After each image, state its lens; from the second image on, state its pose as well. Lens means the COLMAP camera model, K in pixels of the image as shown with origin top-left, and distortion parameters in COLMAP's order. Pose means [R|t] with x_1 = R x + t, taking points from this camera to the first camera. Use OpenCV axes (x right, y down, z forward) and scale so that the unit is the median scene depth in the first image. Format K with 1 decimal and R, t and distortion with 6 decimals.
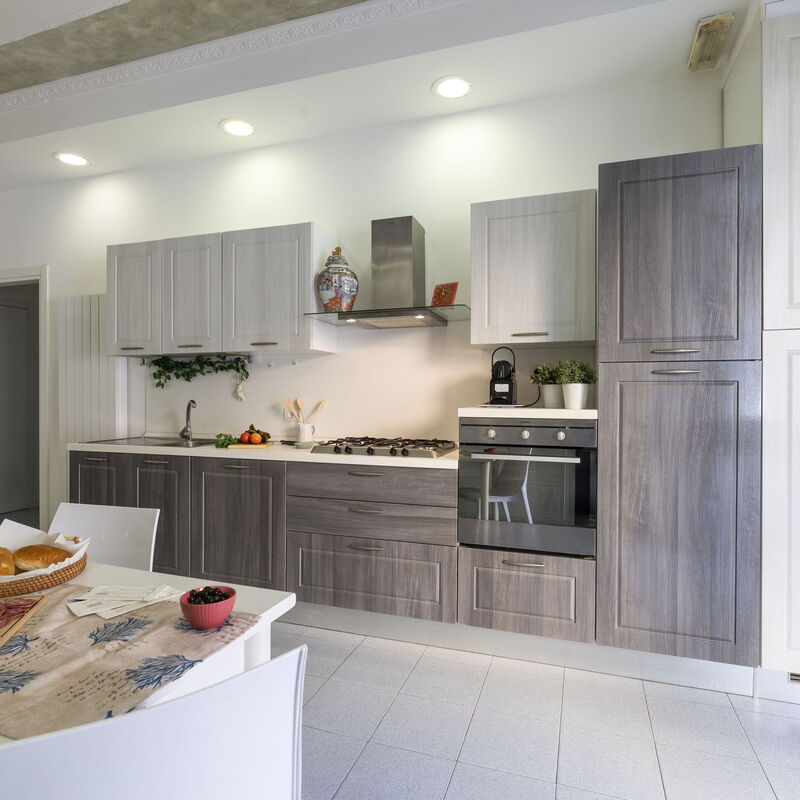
lens RADIAL K [[526.2, 0, 407.8], [0, 526.2, 405.6], [0, 0, 1]] dist [-0.003650, 0.000072]
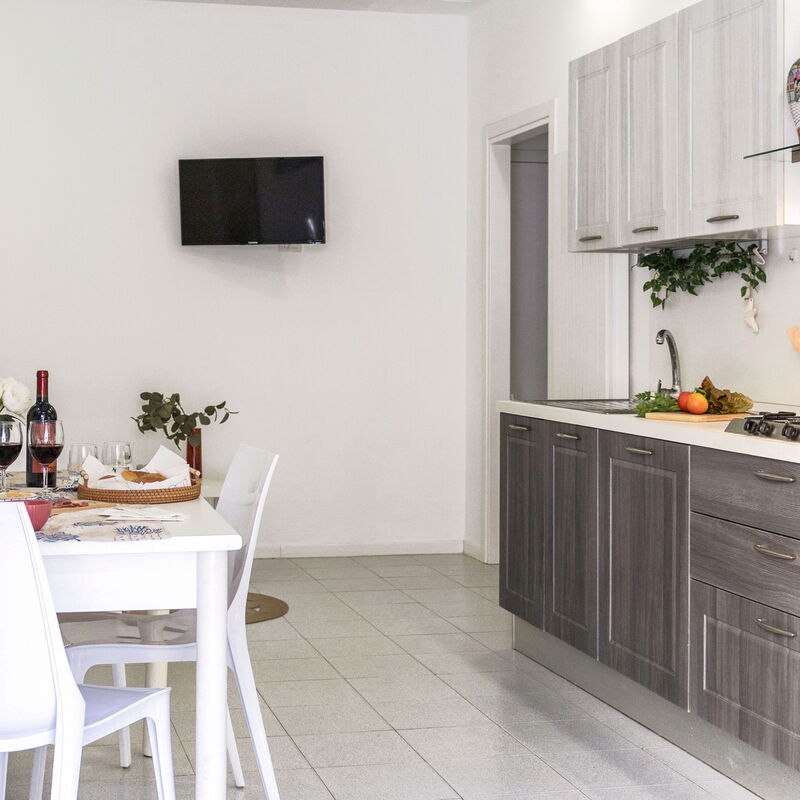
lens RADIAL K [[1511.6, 0, 340.0], [0, 1511.6, 317.7], [0, 0, 1]] dist [0.030040, 0.000000]
pose [[0.519721, -0.007594, -0.854302, 0.919375], [-0.015924, 0.999701, -0.018574, 0.013306], [0.854187, 0.023257, 0.519445, -0.087025]]
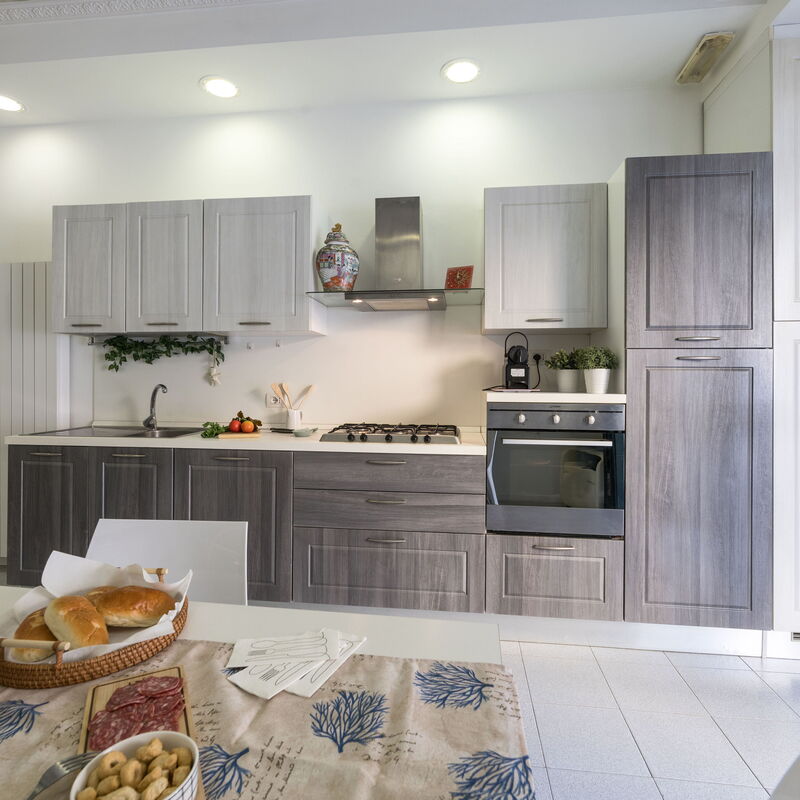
lens RADIAL K [[490.0, 0, 403.2], [0, 490.0, 383.9], [0, 0, 1]] dist [-0.002110, -0.000459]
pose [[0.978550, -0.000267, 0.206009, -0.230351], [0.002264, 0.999953, -0.009459, -0.003666], [-0.205997, 0.009723, 0.978504, 0.127954]]
